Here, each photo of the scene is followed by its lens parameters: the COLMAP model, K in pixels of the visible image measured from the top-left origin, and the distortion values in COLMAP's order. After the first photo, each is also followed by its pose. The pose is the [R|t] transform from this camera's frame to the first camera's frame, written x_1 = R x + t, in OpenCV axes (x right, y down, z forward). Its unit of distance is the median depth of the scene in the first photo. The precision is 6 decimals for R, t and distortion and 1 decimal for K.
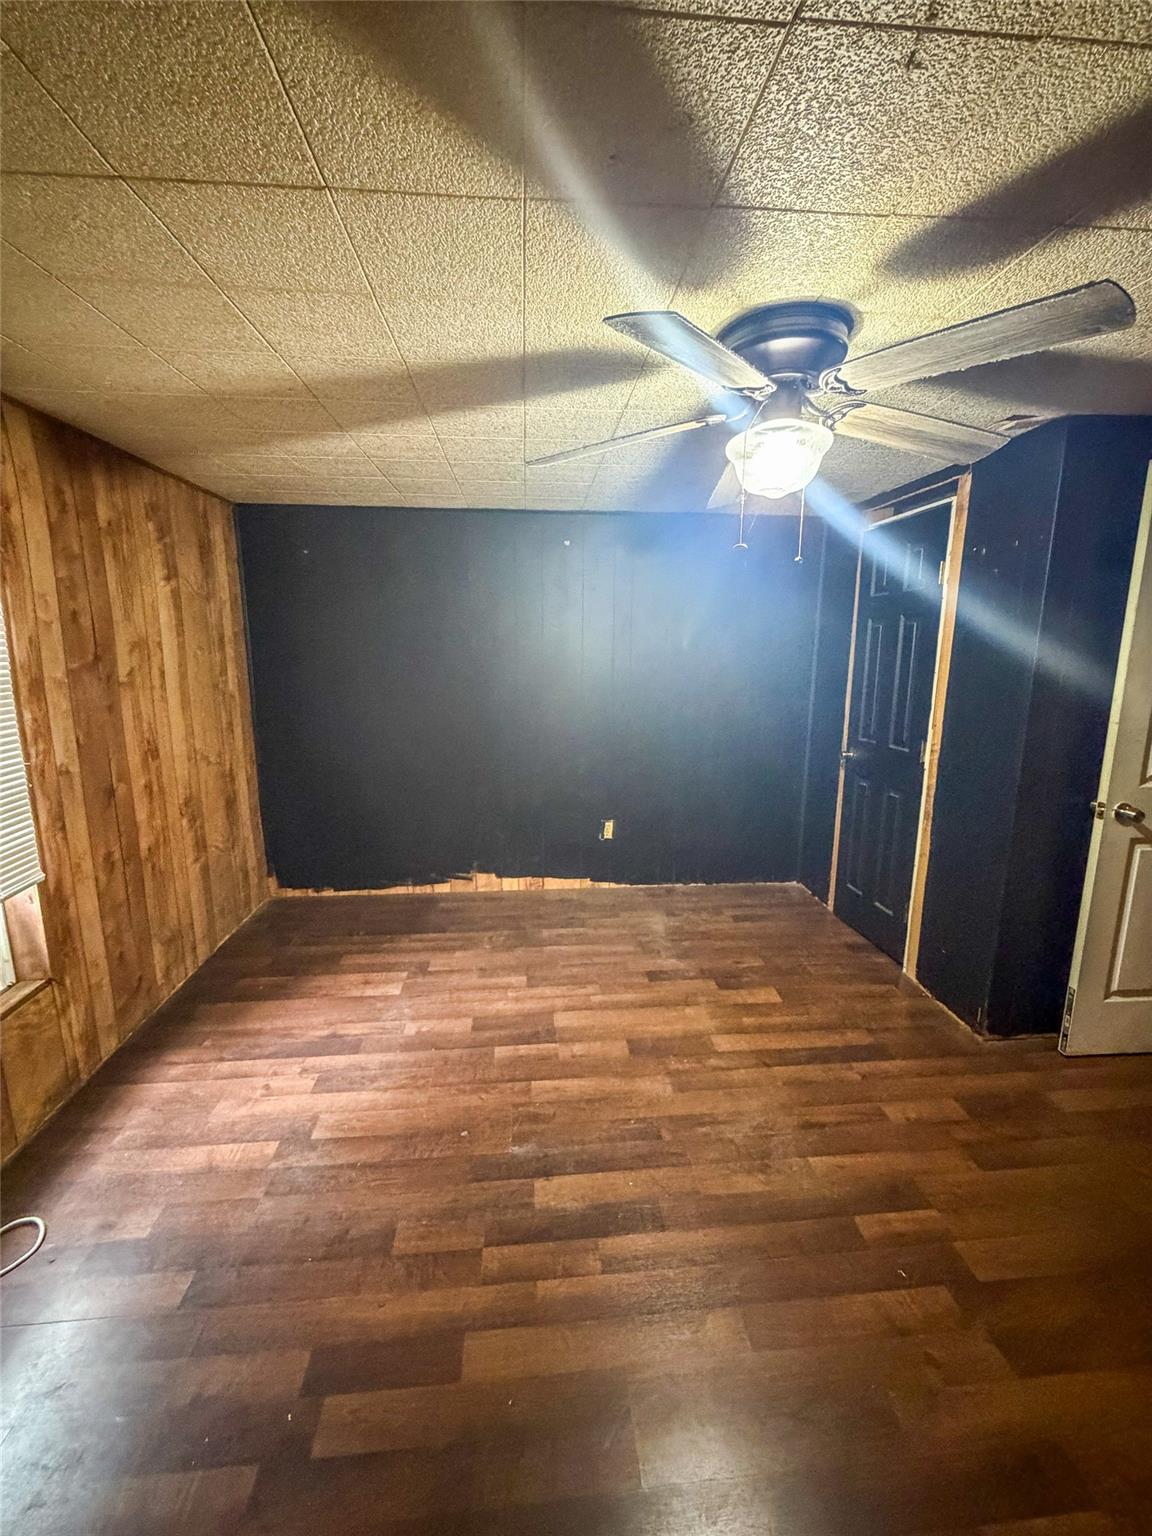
lens RADIAL K [[610.5, 0, 576.0], [0, 610.5, 763.0], [0, 0, 1]] dist [0.000832, -0.000071]
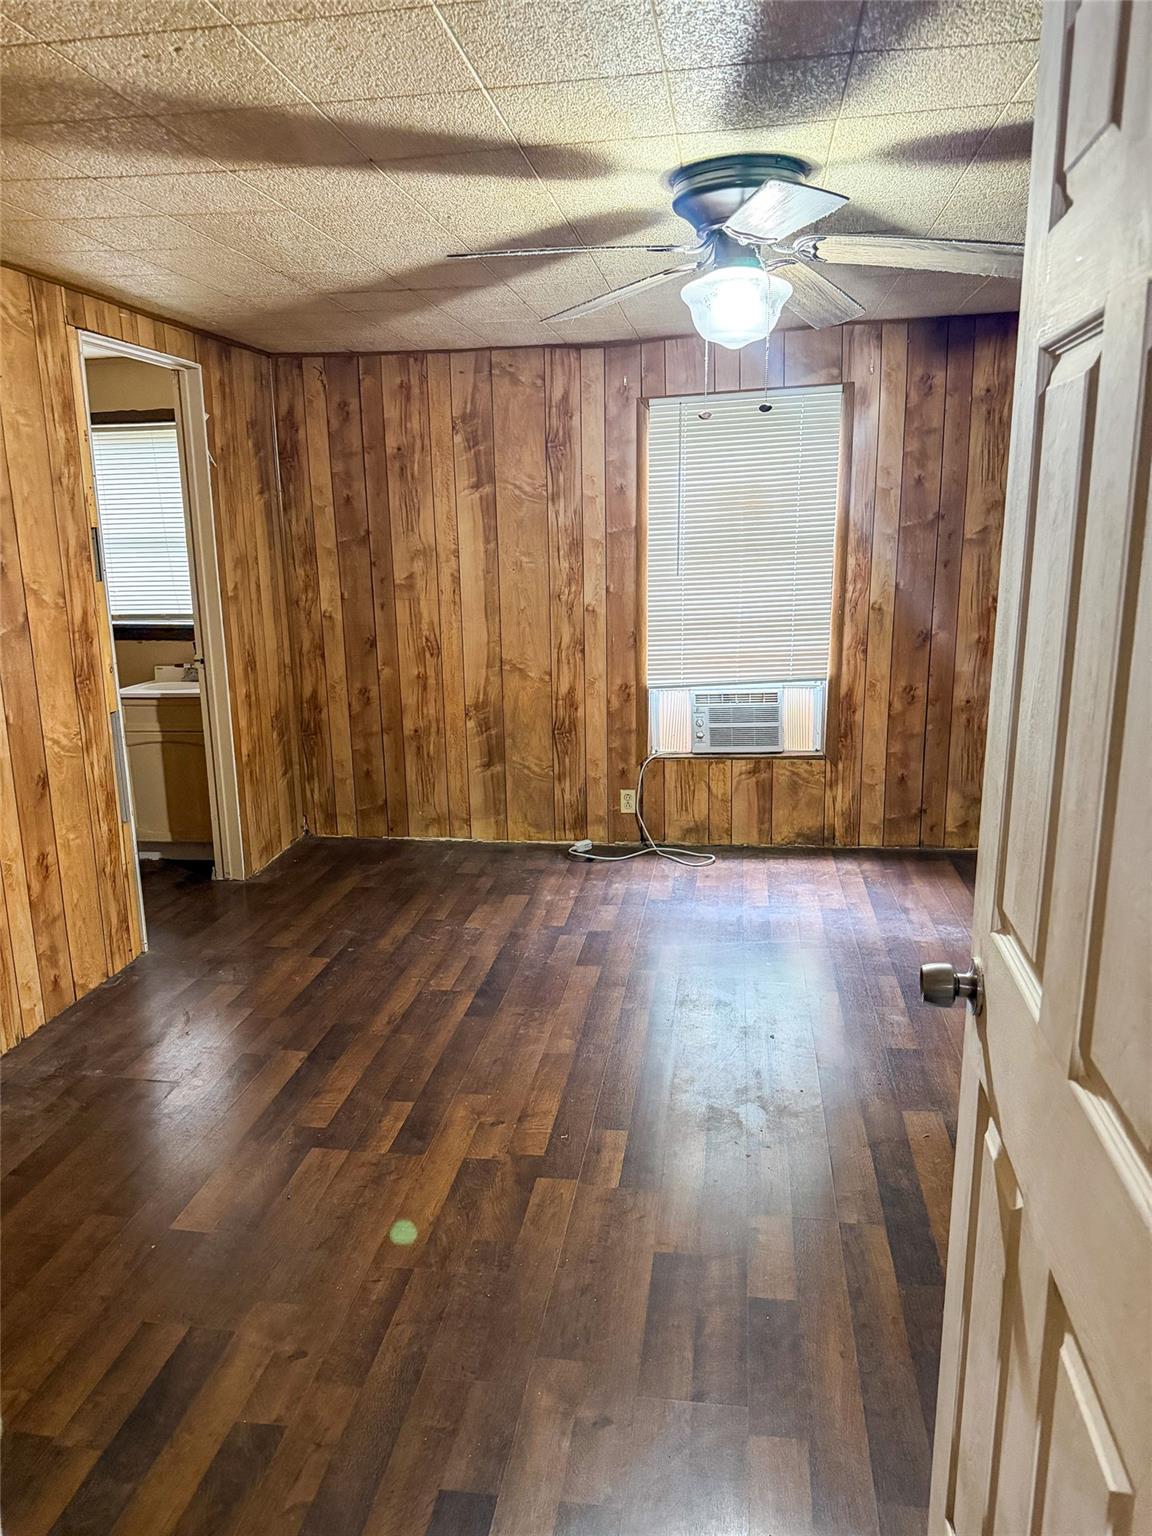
lens RADIAL K [[1079.9, 0, 573.3], [0, 1079.9, 785.3], [0, 0, 1]] dist [0.056563, -0.111330]
pose [[-0.240670, 0.235498, -0.941604, 1.547536], [-0.156117, 0.948096, 0.277024, -0.165674], [0.957969, 0.213672, -0.191413, 0.912200]]
